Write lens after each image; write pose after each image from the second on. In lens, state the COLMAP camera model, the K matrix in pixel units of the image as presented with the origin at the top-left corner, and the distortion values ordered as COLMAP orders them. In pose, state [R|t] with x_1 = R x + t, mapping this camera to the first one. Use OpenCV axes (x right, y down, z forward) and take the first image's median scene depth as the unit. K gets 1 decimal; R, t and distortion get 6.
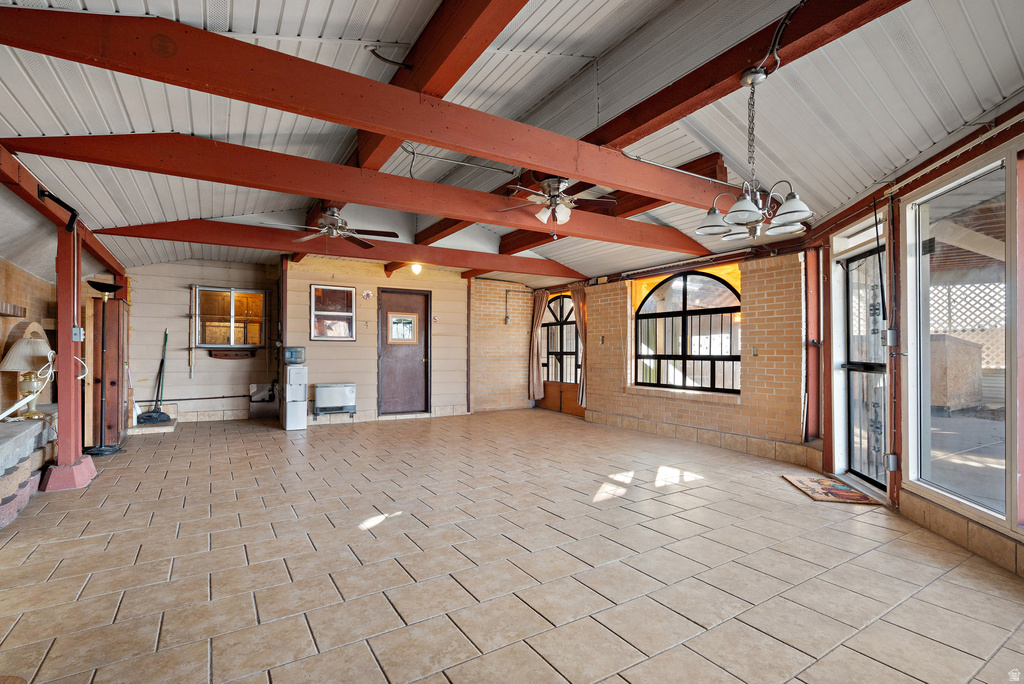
lens RADIAL K [[476.3, 0, 512.0], [0, 476.3, 342.0], [0, 0, 1]] dist [0.001196, 0.000209]
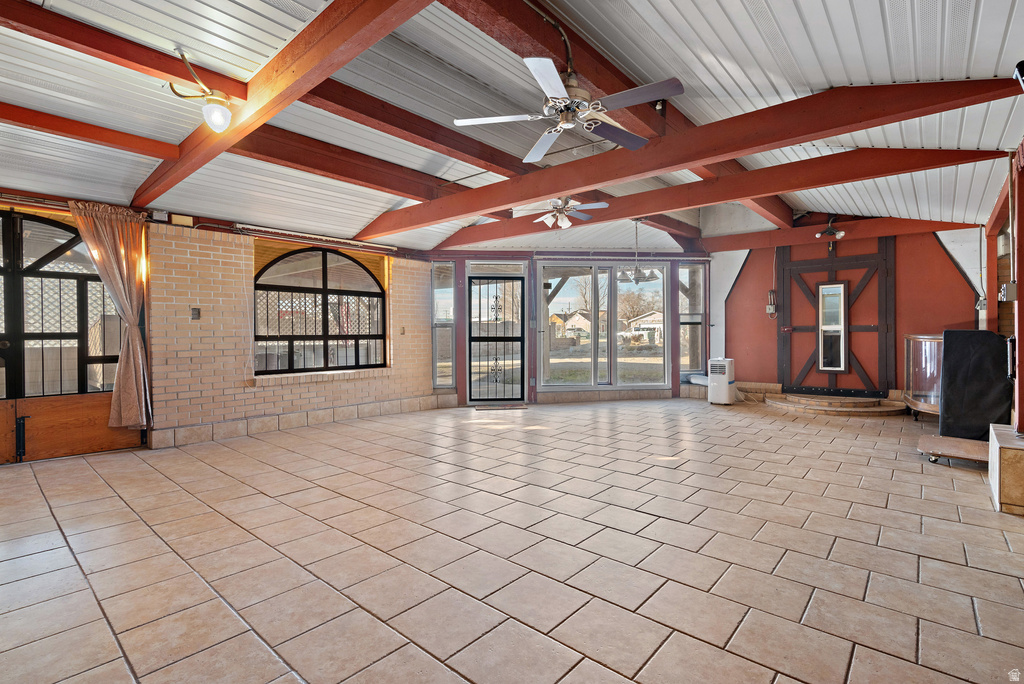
lens RADIAL K [[483.8, 0, 513.8], [0, 483.8, 333.4], [0, 0, 1]] dist [-0.001019, -0.000309]
pose [[-0.292298, -0.000573, 0.956327, -0.674907], [-0.012738, 0.999913, -0.003295, 0.022424], [-0.956243, -0.013145, -0.292280, 0.911938]]
